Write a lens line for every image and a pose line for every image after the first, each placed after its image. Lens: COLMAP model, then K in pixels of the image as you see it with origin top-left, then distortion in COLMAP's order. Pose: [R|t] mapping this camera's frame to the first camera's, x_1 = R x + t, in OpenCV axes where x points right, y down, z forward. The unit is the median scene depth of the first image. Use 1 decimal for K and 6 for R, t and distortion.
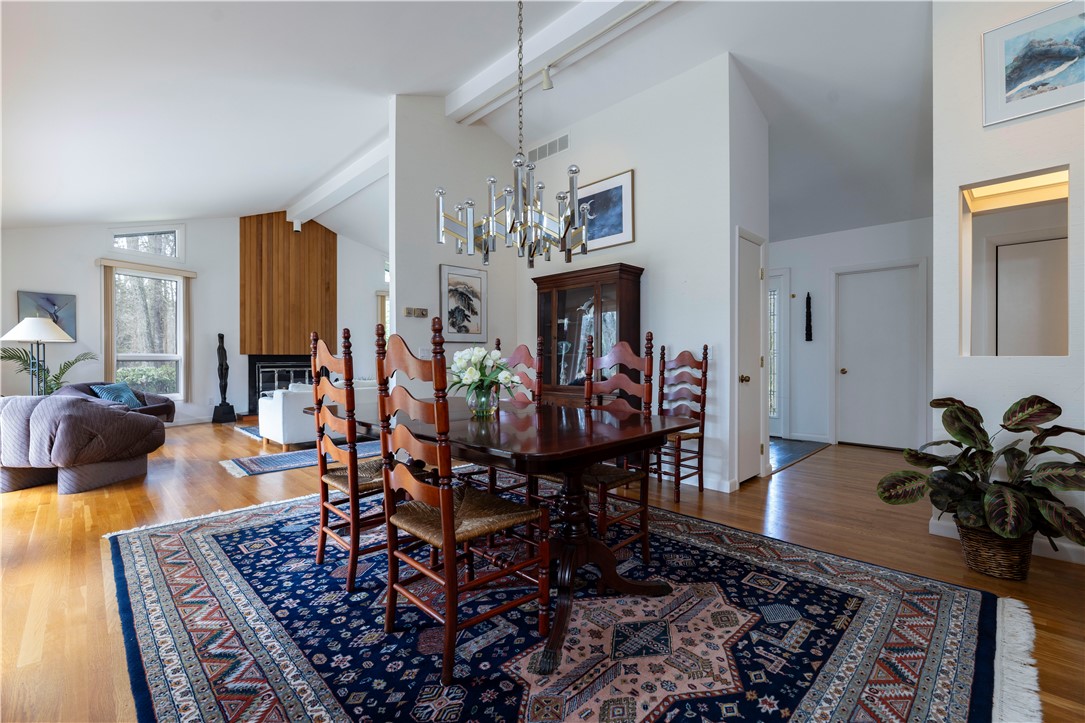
lens RADIAL K [[462.0, 0, 531.5], [0, 462.0, 357.4], [0, 0, 1]] dist [0.000497, 0.000050]
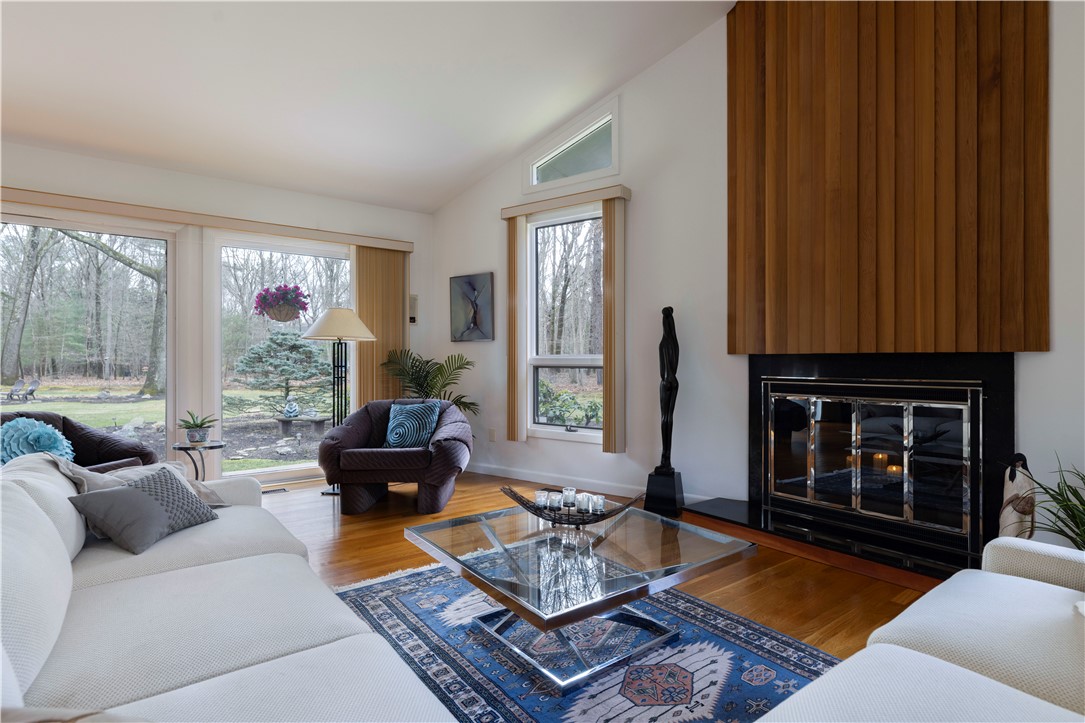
lens RADIAL K [[540.6, 0, 542.5], [0, 540.6, 361.5], [0, 0, 1]] dist [-0.002743, -0.000428]
pose [[-0.126406, 0.001660, -0.991977, -0.584660], [-0.001049, 0.999998, 0.001807, -0.003093], [0.991978, 0.001269, -0.126404, 3.705846]]
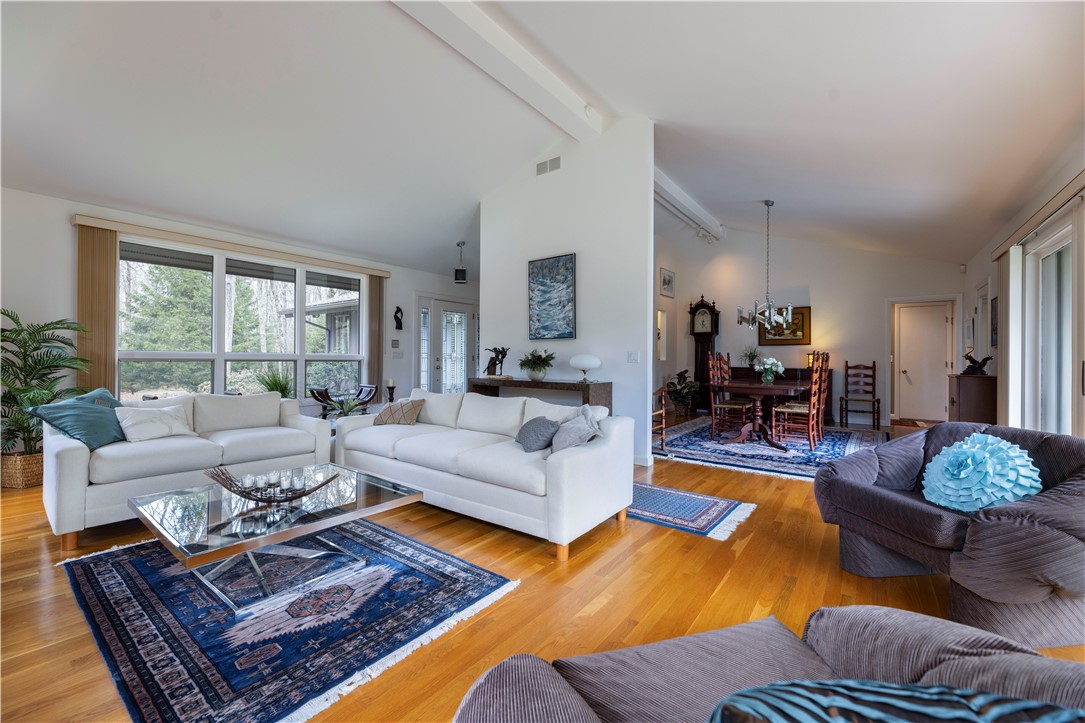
lens RADIAL K [[438.9, 0, 537.3], [0, 438.9, 356.1], [0, 0, 1]] dist [-0.003053, -0.000057]
pose [[-0.145116, 0.005929, 0.989397, -2.852438], [-0.005882, 0.999959, -0.006855, -0.002933], [-0.989397, -0.006815, -0.145075, 3.150205]]
